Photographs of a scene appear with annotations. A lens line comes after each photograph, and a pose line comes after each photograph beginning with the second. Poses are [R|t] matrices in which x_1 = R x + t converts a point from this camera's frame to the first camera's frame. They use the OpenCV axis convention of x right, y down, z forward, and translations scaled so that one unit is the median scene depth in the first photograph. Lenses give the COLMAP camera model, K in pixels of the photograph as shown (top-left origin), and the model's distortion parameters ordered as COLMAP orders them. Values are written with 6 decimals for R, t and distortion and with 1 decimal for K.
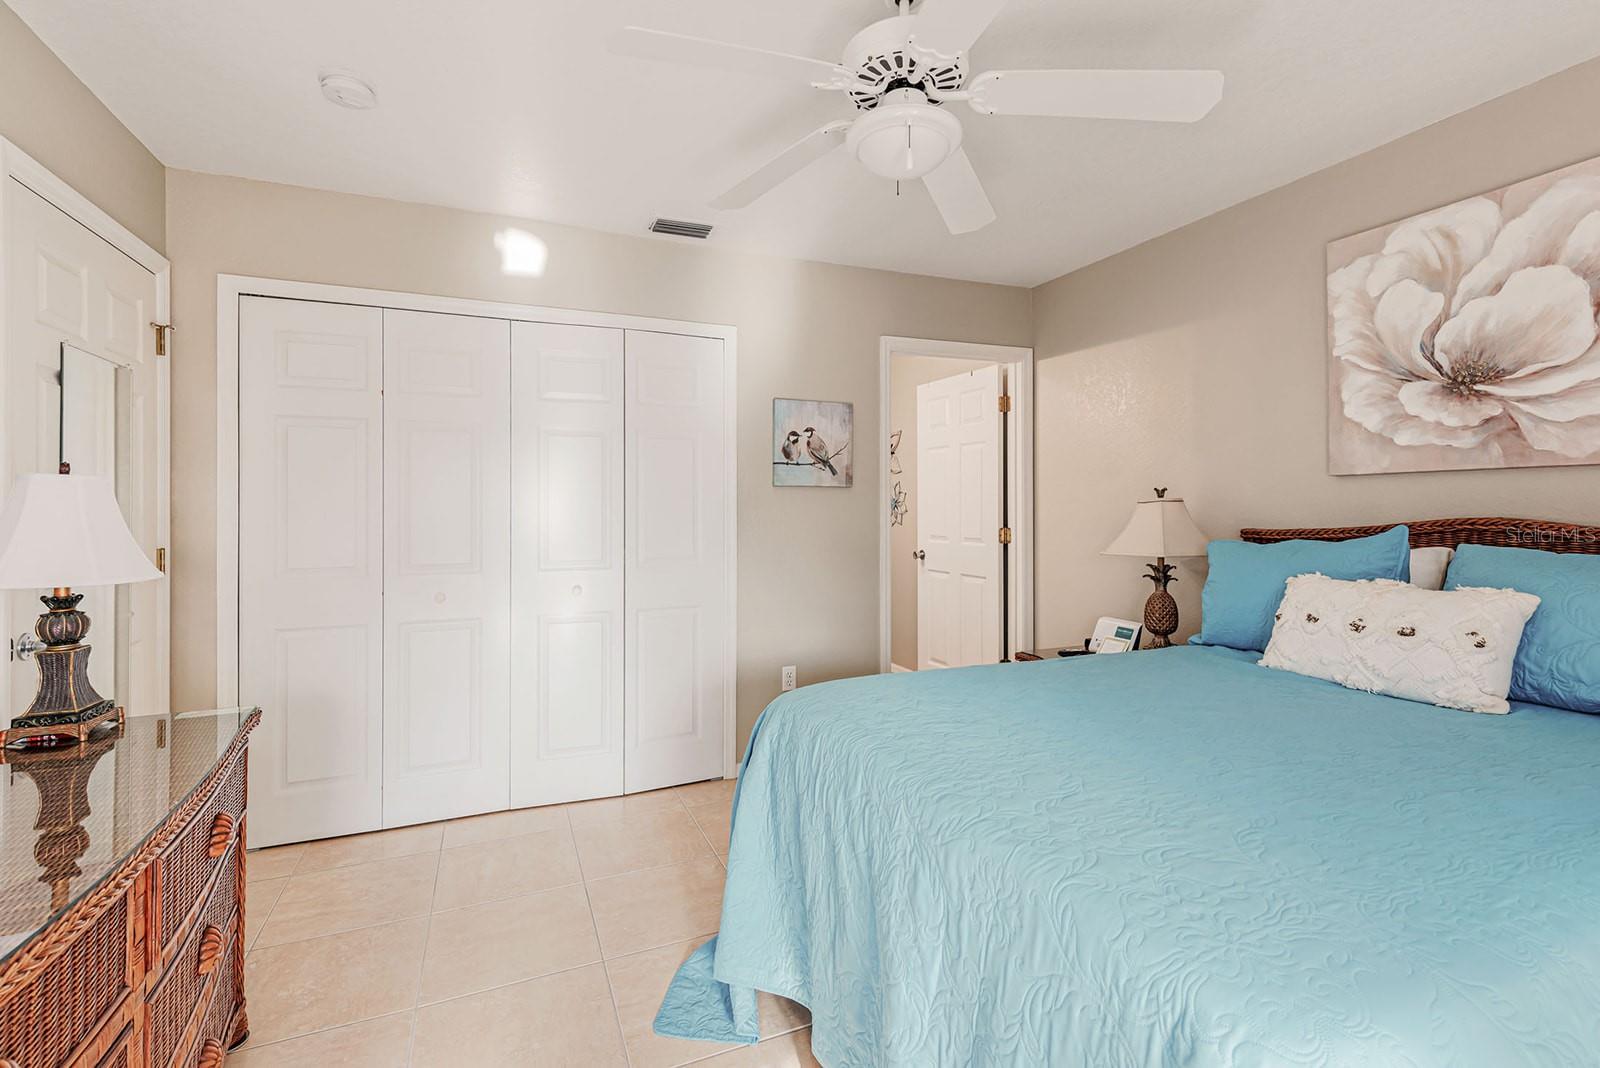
lens RADIAL K [[704.4, 0, 800.0], [0, 704.4, 534.0], [0, 0, 1]] dist [-0.002527, -0.000193]
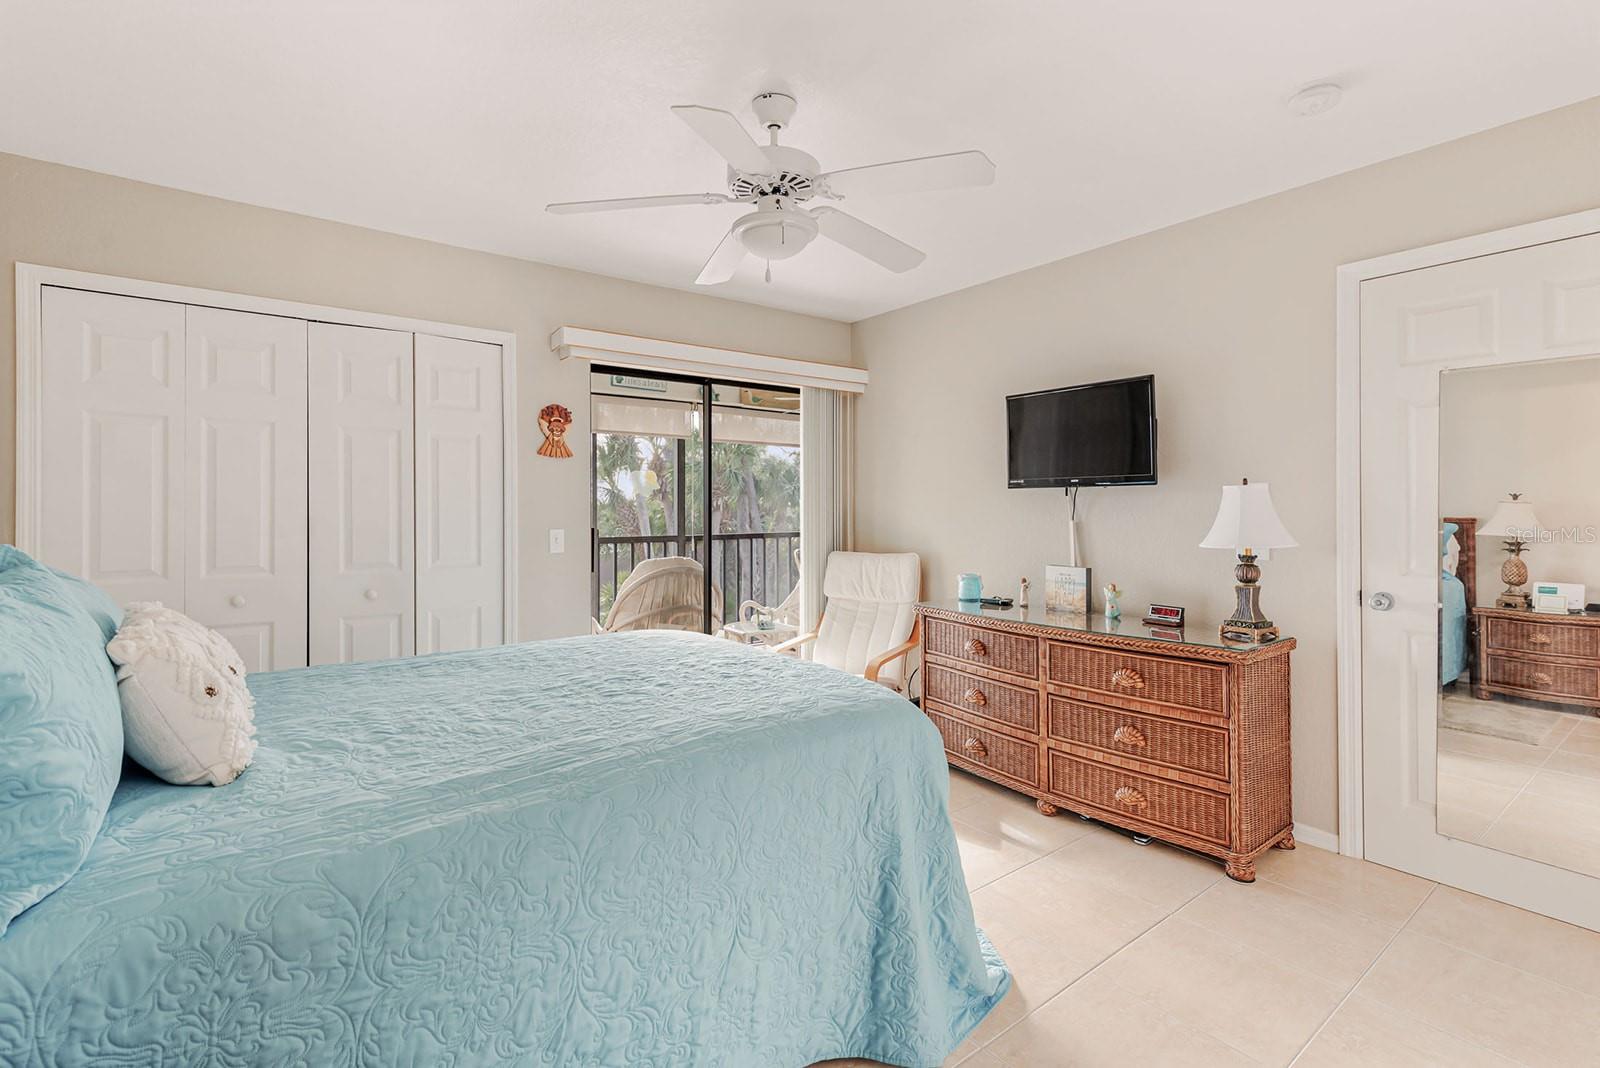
lens RADIAL K [[751.2, 0, 804.0], [0, 751.2, 518.9], [0, 0, 1]] dist [0.000264, 0.000182]
pose [[0.081493, -0.001864, -0.996672, 0.767281], [0.000184, 0.999998, -0.001856, -0.001764], [0.996674, -0.000032, 0.081493, -0.279947]]
